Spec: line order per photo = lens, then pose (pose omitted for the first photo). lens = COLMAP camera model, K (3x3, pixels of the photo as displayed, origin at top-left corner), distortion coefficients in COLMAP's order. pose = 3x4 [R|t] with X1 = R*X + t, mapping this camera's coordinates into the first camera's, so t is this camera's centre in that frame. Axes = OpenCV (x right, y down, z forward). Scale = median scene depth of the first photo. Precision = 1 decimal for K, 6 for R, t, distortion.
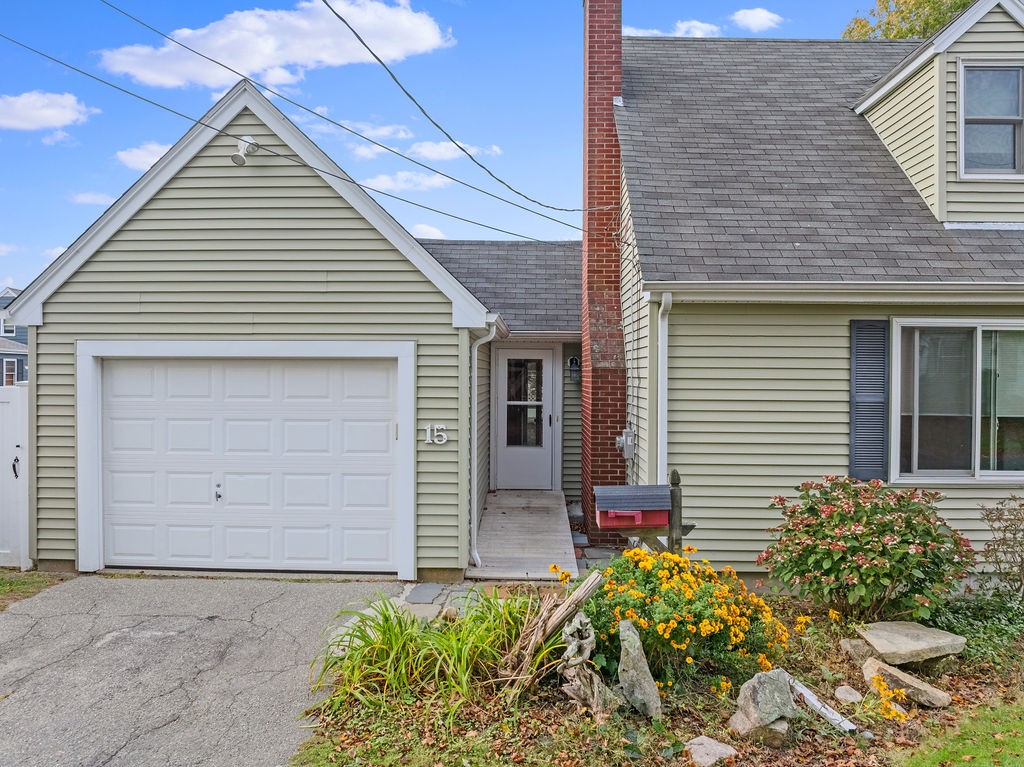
lens RADIAL K [[719.3, 0, 517.5], [0, 719.3, 379.1], [0, 0, 1]] dist [-0.044310, 0.008785]
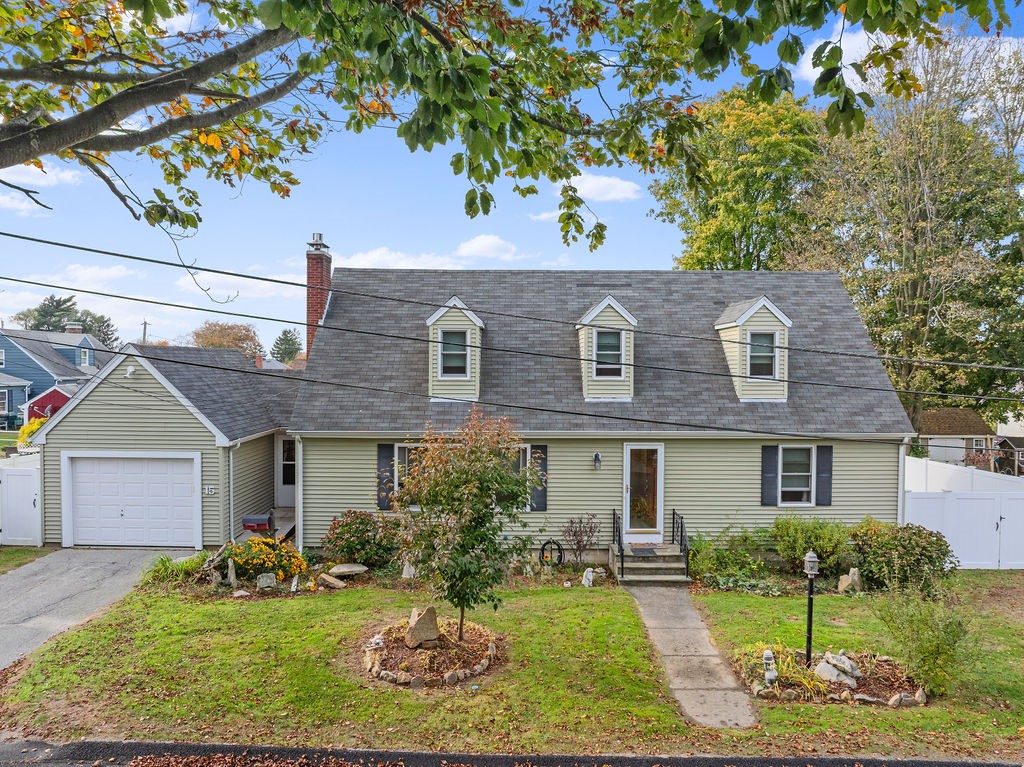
lens RADIAL K [[719.3, 0, 517.5], [0, 719.3, 379.1], [0, 0, 1]] dist [-0.044310, 0.008785]
pose [[0.999680, -0.000410, 0.025275, 0.860780], [0.000051, 0.999899, 0.014205, -0.331263], [-0.025278, -0.014199, 0.999580, -1.424290]]
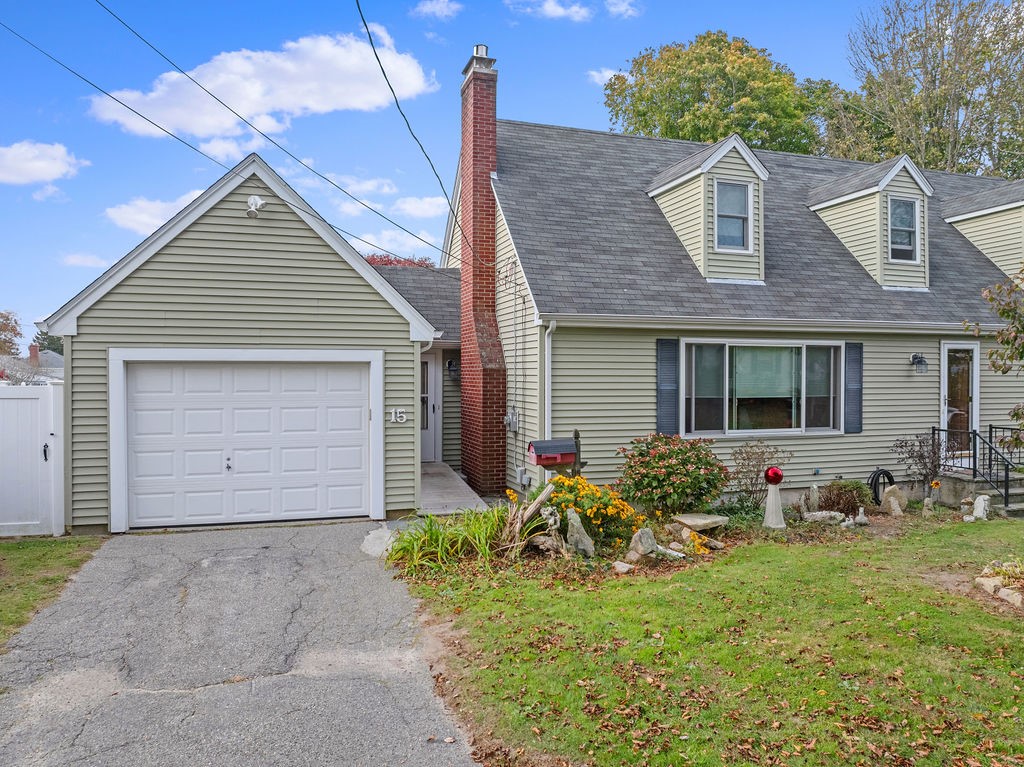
lens RADIAL K [[718.8, 0, 512.3], [0, 718.8, 373.7], [0, 0, 1]] dist [-0.035814, 0.000557]
pose [[0.947707, -0.004479, 0.319112, -0.352208], [0.005965, 0.999975, -0.003679, -0.000014], [-0.319087, 0.005390, 0.947710, -0.422784]]
